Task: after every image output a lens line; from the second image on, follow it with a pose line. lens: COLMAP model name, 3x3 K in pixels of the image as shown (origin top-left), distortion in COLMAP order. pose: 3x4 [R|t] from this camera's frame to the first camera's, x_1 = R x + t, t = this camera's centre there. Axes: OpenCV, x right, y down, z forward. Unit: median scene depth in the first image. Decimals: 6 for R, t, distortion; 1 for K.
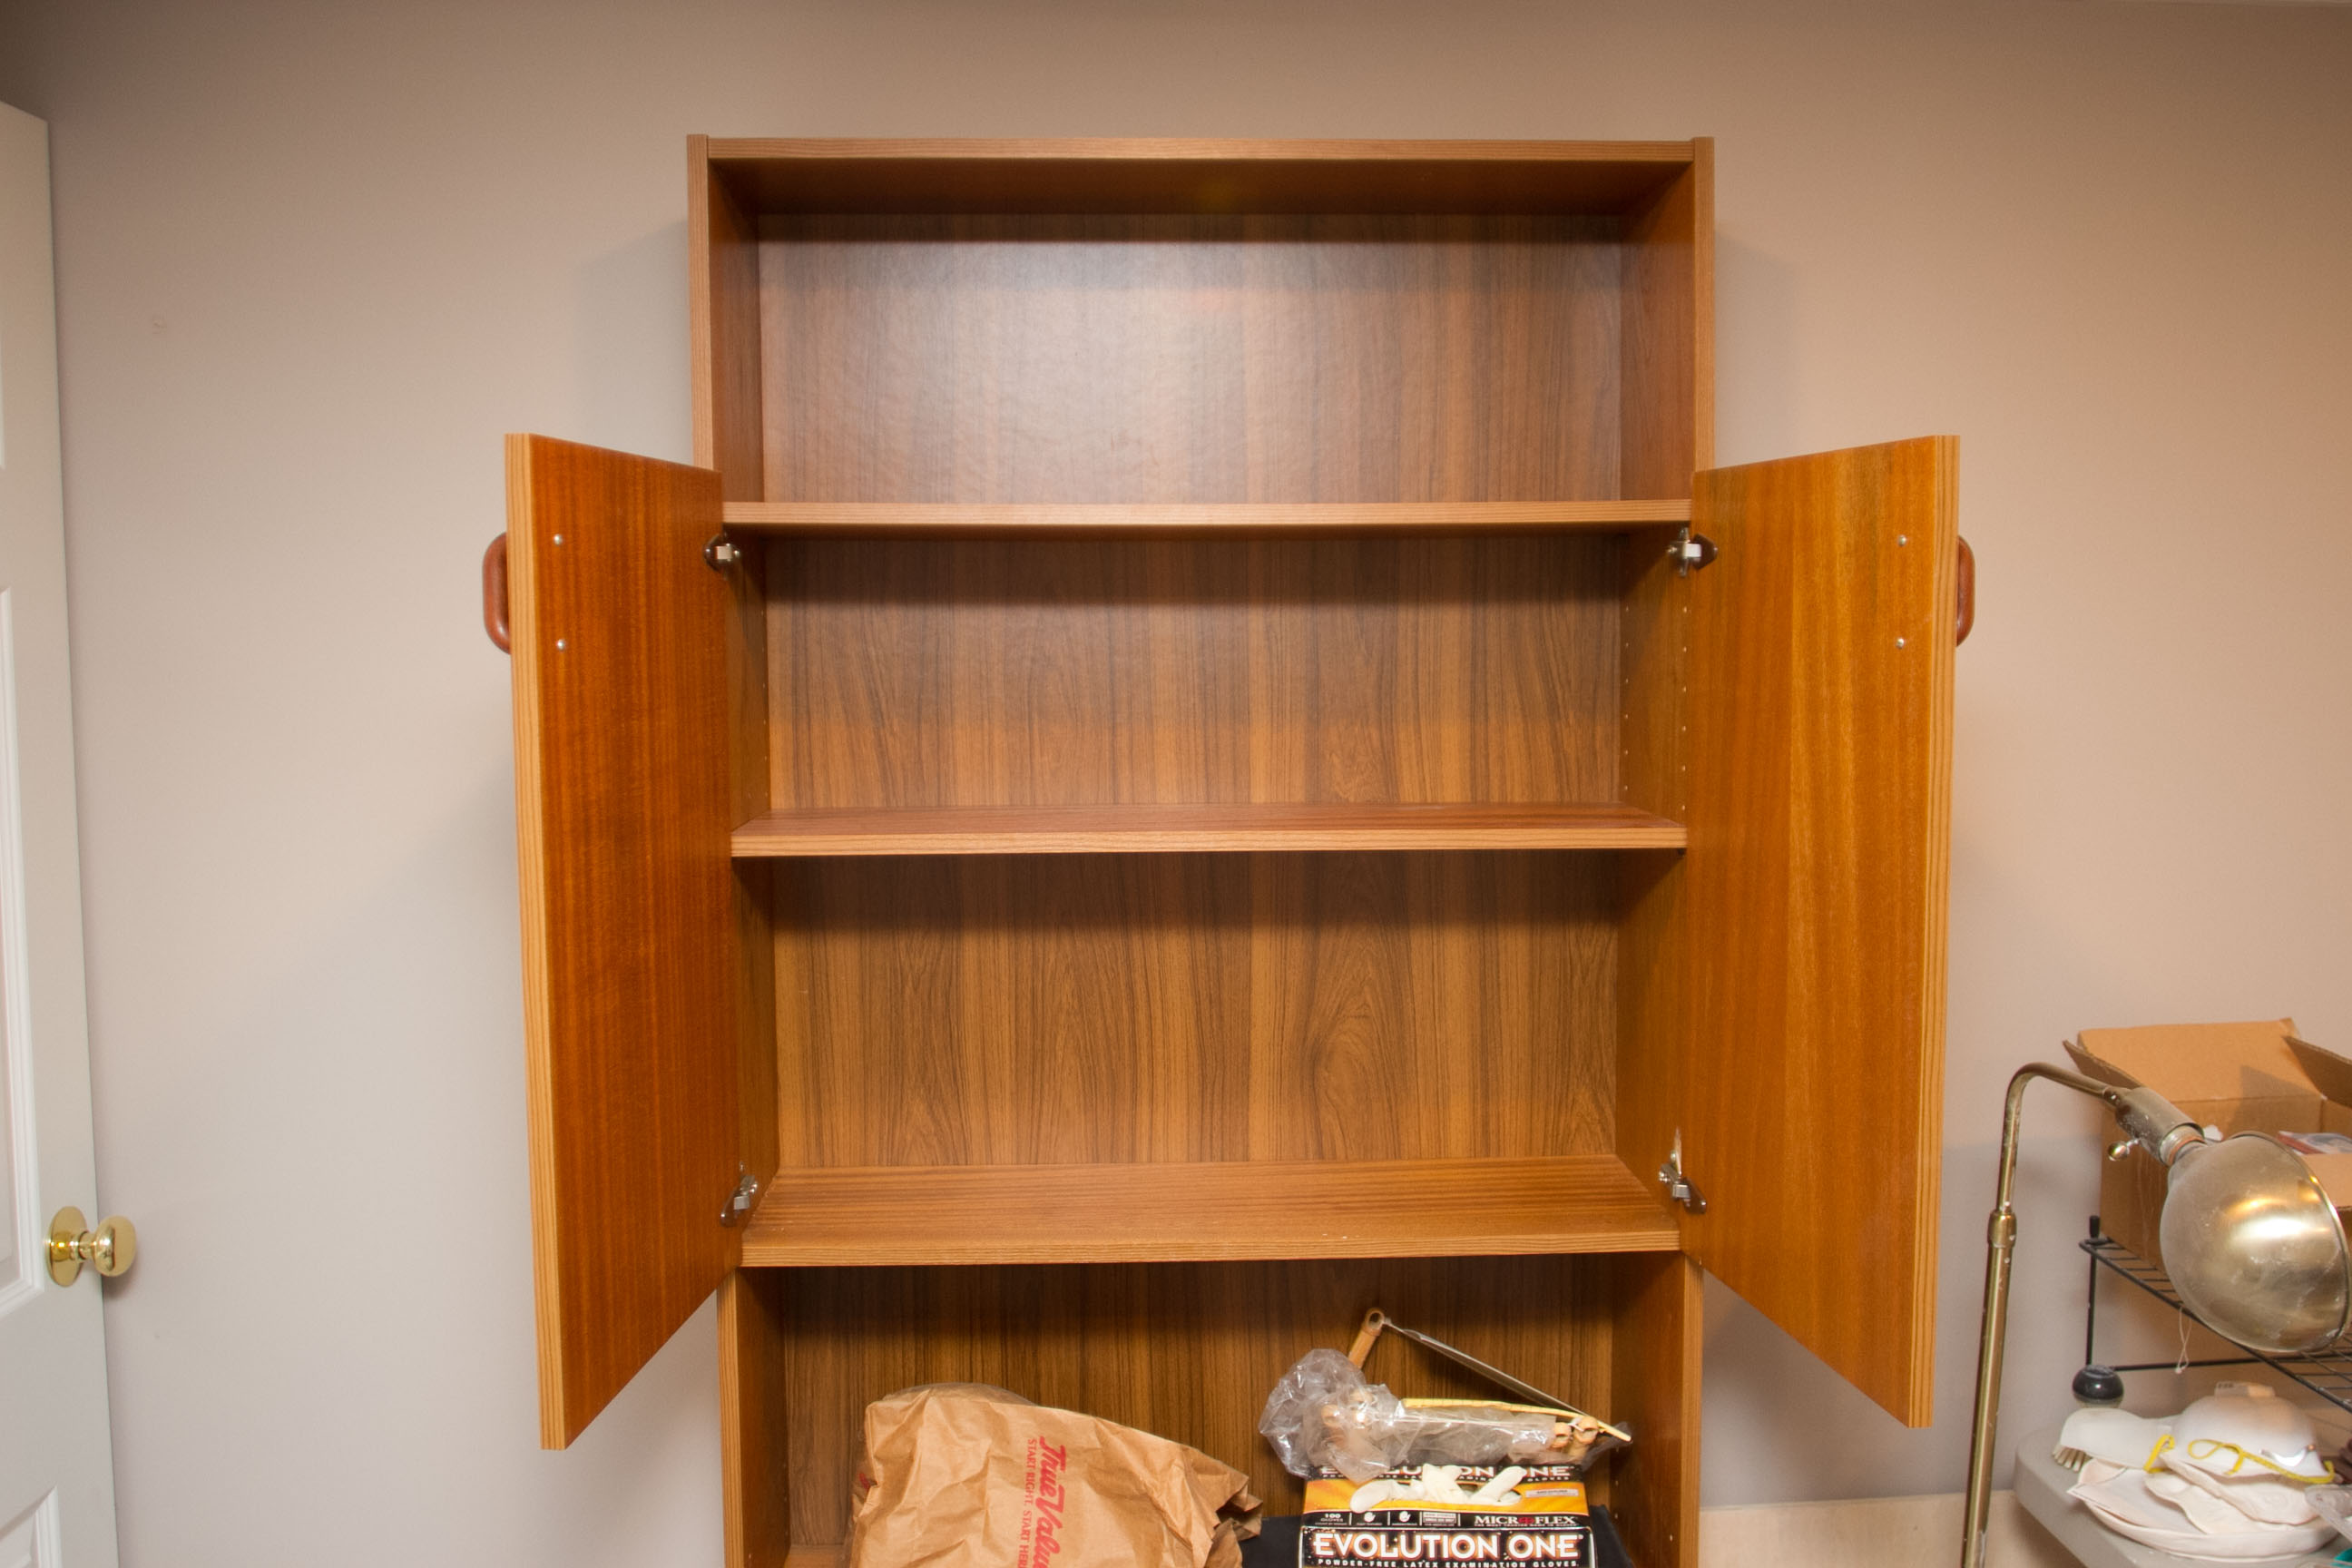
lens RADIAL K [[2171.1, 0, 1176.0], [0, 2171.1, 784.0], [0, 0, 1]] dist [-0.072065, 0.054649]
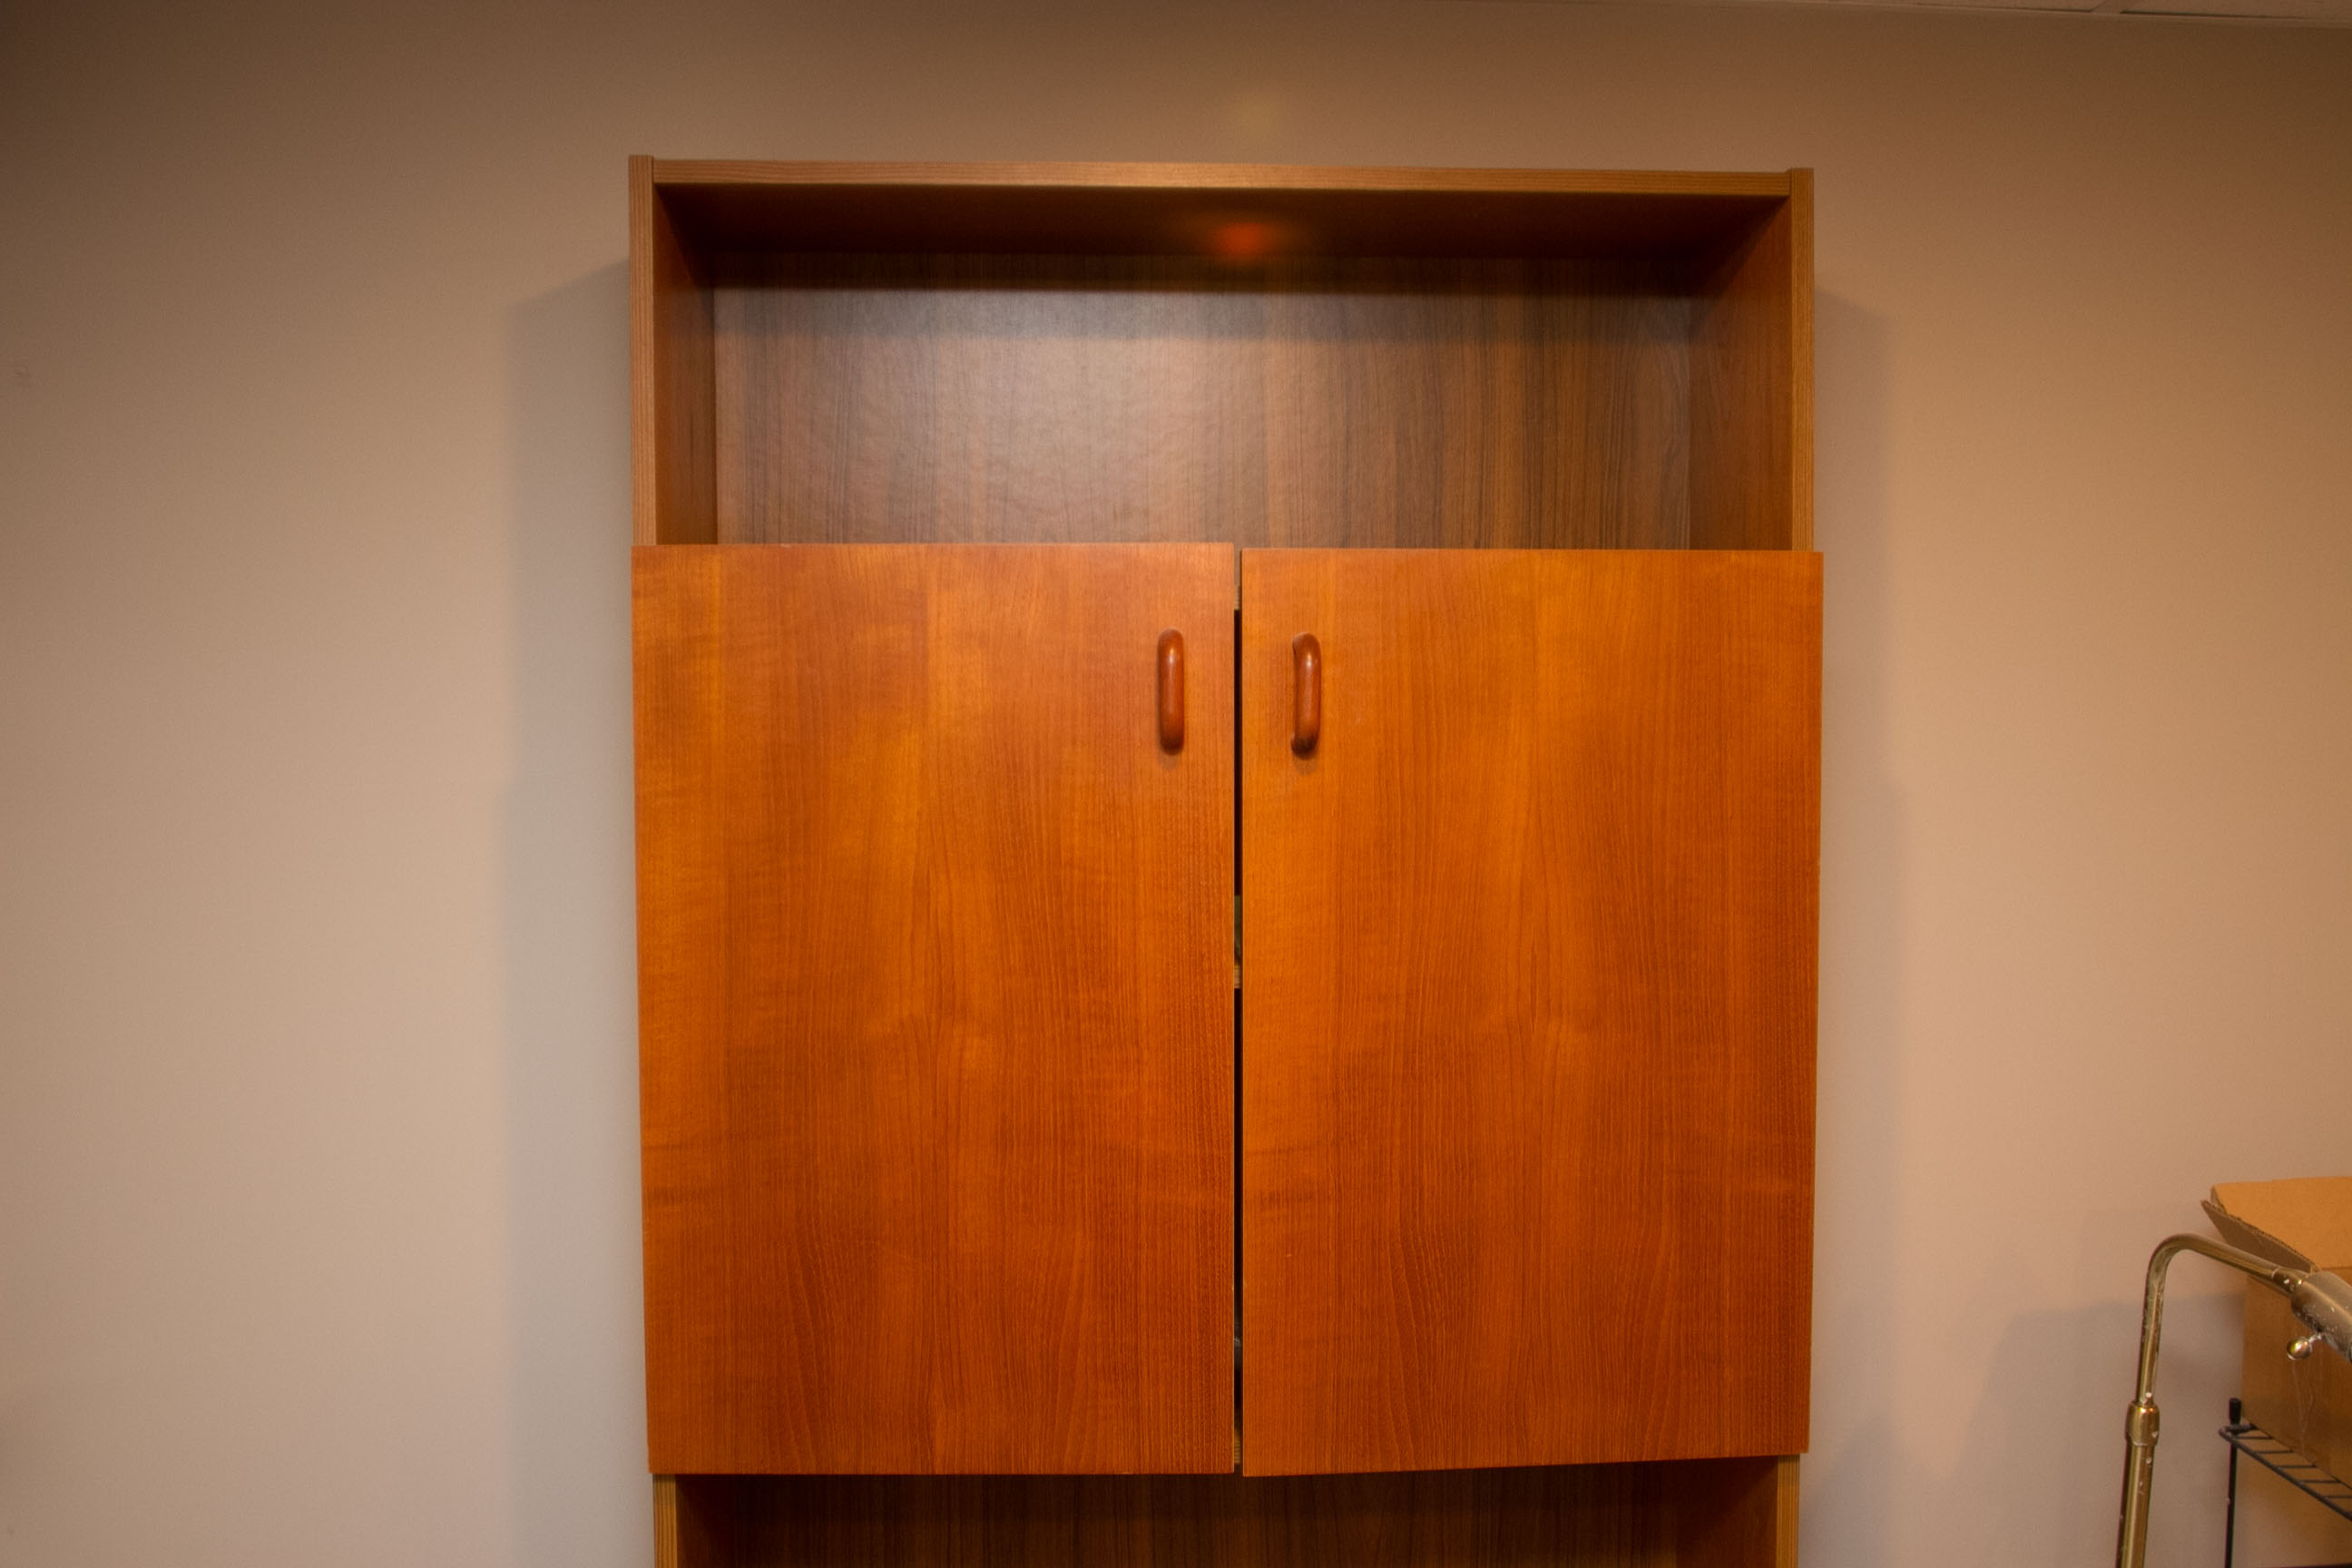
lens RADIAL K [[2171.1, 0, 1176.0], [0, 2171.1, 784.0], [0, 0, 1]] dist [-0.072065, 0.054649]
pose [[0.999896, 0.003710, 0.013926, -0.017267], [-0.003331, 0.999627, -0.027095, -0.024697], [-0.014021, 0.027046, 0.999536, 0.127870]]
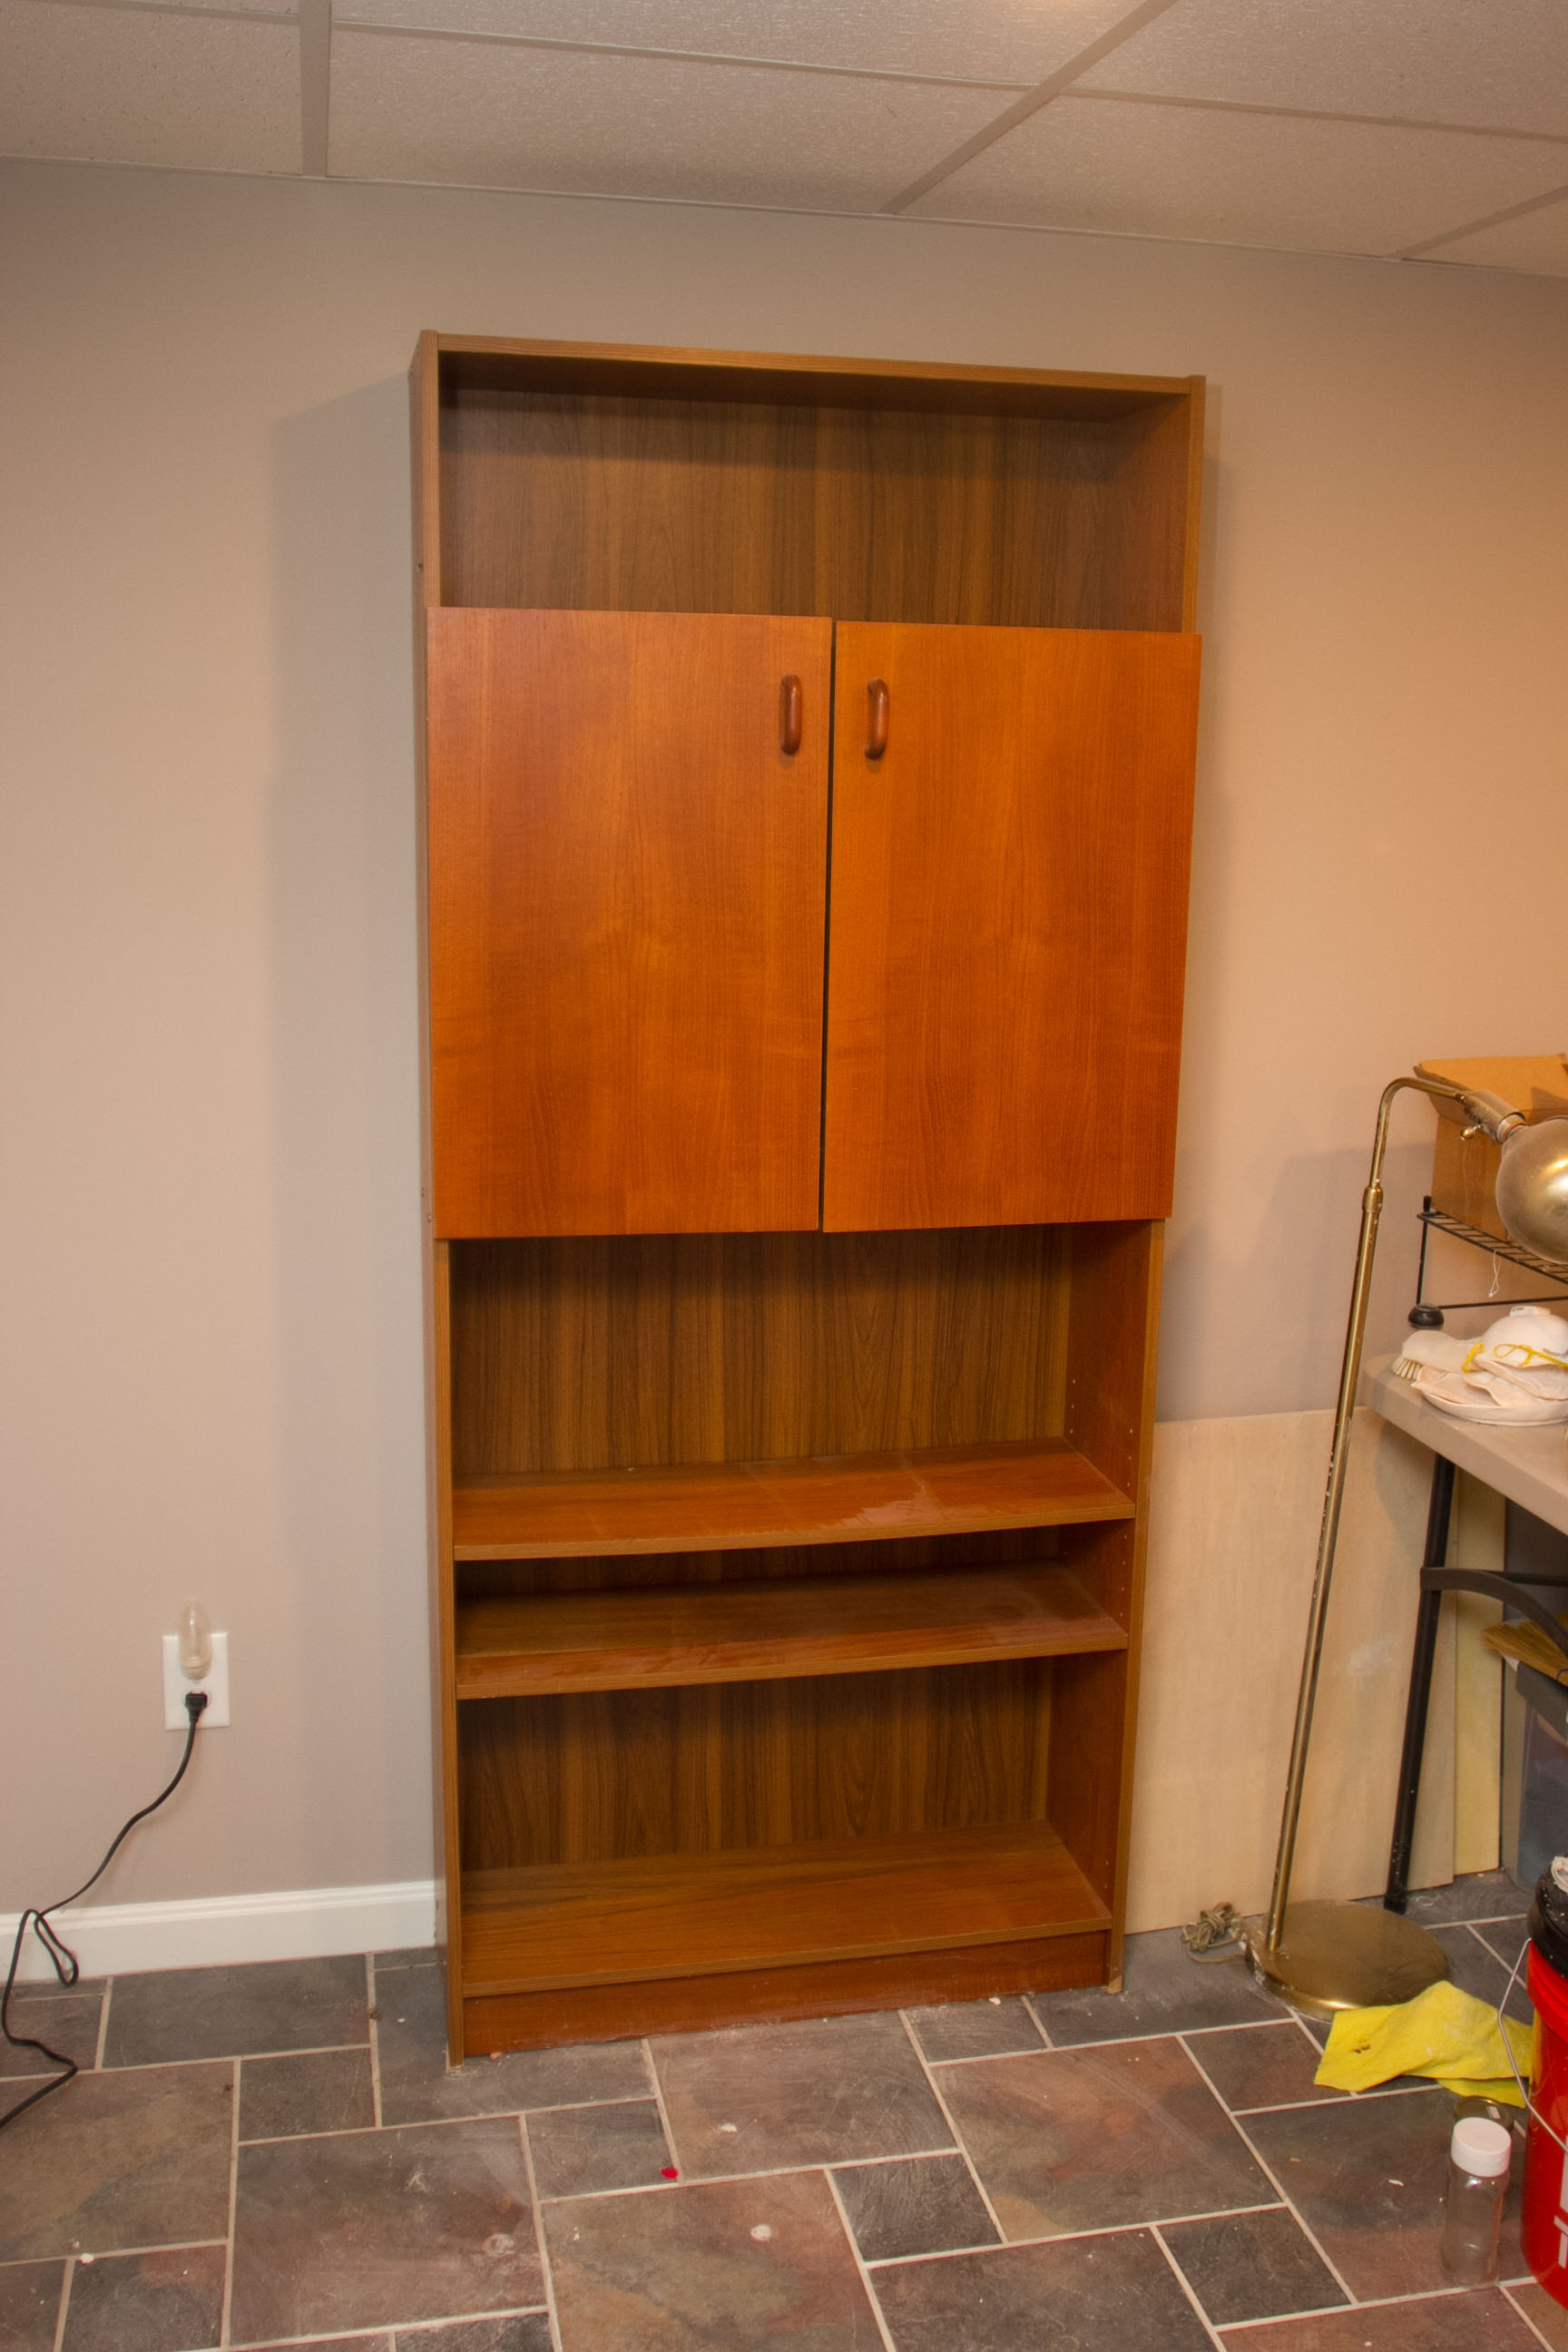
lens RADIAL K [[2171.1, 0, 784.0], [0, 2171.1, 1176.0], [0, 0, 1]] dist [-0.072065, 0.054649]
pose [[0.983366, -0.011720, 0.181258, -0.224624], [-0.010687, 0.992454, 0.122152, 0.025159], [-0.181321, -0.122057, 0.975820, -0.268160]]
